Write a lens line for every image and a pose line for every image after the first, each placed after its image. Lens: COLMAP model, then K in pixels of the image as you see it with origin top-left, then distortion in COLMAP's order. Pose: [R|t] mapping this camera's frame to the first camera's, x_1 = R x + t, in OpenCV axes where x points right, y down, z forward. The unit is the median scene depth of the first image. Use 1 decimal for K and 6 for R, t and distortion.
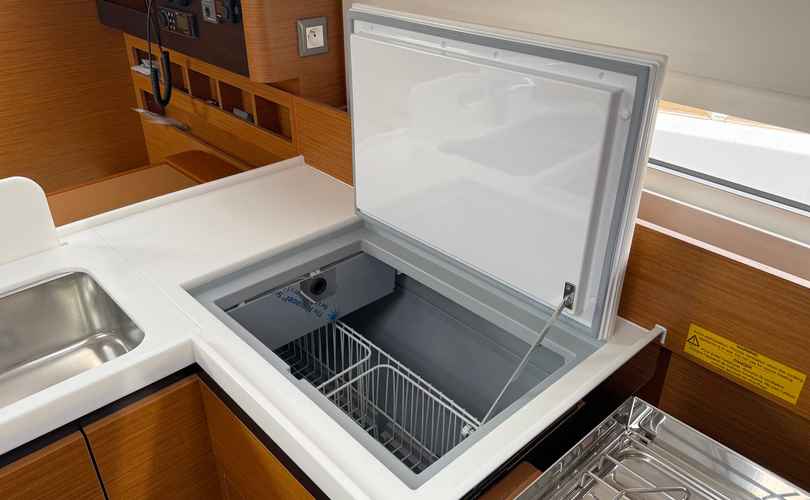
lens RADIAL K [[645.4, 0, 405.0], [0, 645.4, 250.0], [0, 0, 1]] dist [-0.009897, -0.007143]
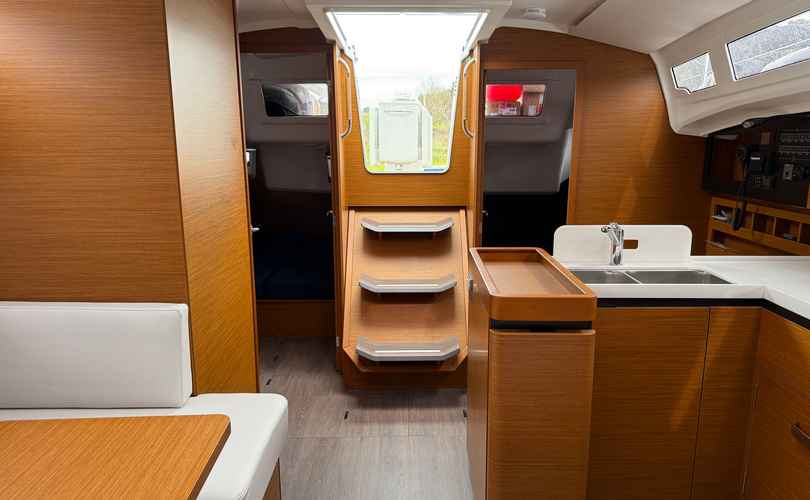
lens RADIAL K [[592.4, 0, 406.8], [0, 592.4, 273.6], [0, 0, 1]] dist [0.000323, -0.000481]
pose [[0.723139, 0.155709, -0.672922, 0.079253], [-0.341344, 0.927535, -0.152192, 0.445483], [0.600461, 0.339754, 0.723888, -0.669516]]
